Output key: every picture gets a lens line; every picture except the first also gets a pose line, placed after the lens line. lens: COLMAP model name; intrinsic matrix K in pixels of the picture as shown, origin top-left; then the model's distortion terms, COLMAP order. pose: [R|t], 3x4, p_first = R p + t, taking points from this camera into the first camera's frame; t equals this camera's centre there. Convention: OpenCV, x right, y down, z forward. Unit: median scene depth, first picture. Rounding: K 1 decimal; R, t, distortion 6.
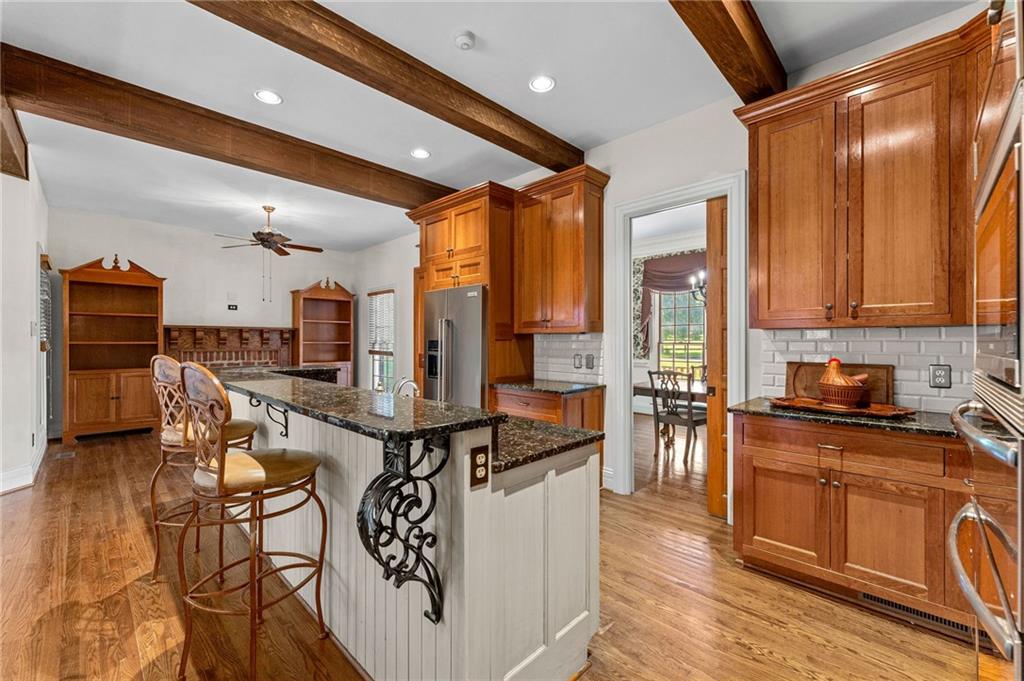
lens RADIAL K [[423.1, 0, 514.2], [0, 423.1, 340.4], [0, 0, 1]] dist [0.001920, 0.000184]
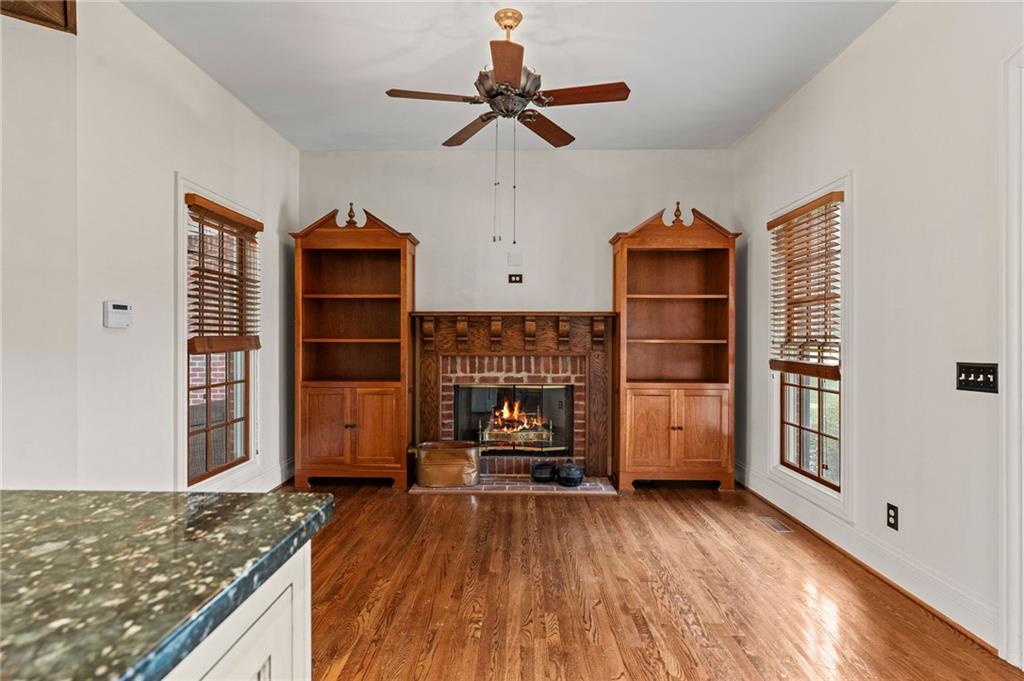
lens RADIAL K [[506.0, 0, 517.8], [0, 506.0, 338.2], [0, 0, 1]] dist [0.007396, 0.000657]
pose [[0.682369, -0.000275, -0.731008, -0.203189], [-0.000488, 1.000000, -0.000831, 0.003015], [0.731008, 0.000924, 0.682368, 0.652720]]
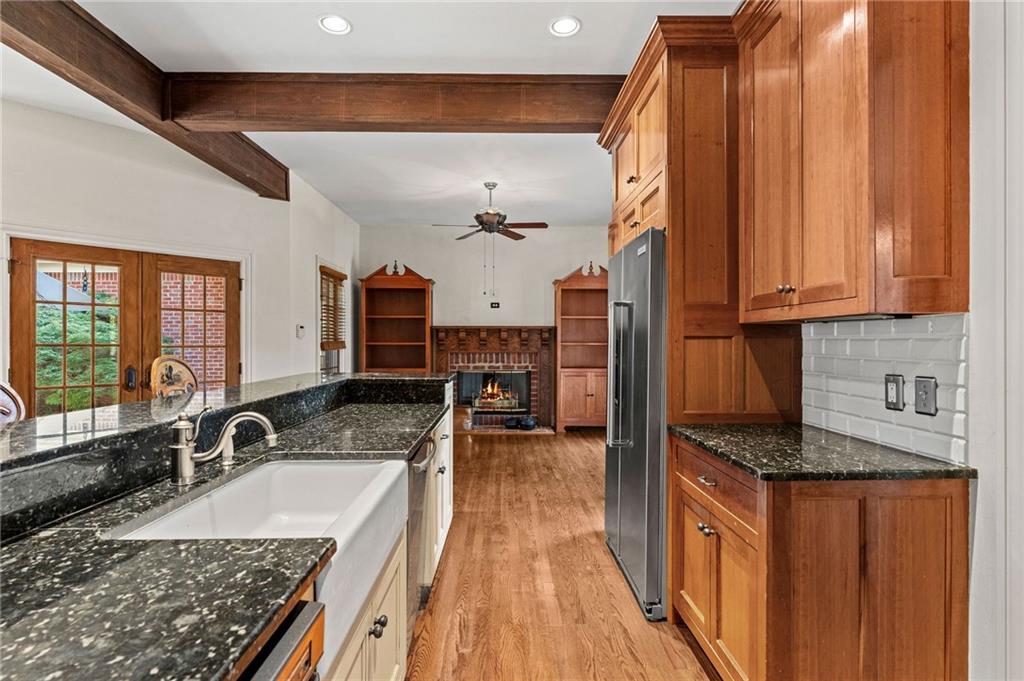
lens RADIAL K [[501.7, 0, 516.4], [0, 501.7, 340.8], [0, 0, 1]] dist [-0.005816, -0.001189]
pose [[0.705860, -0.002670, -0.708347, 0.164141], [-0.000013, 0.999993, -0.003783, 0.003842], [0.708352, 0.002679, 0.705855, 0.322506]]
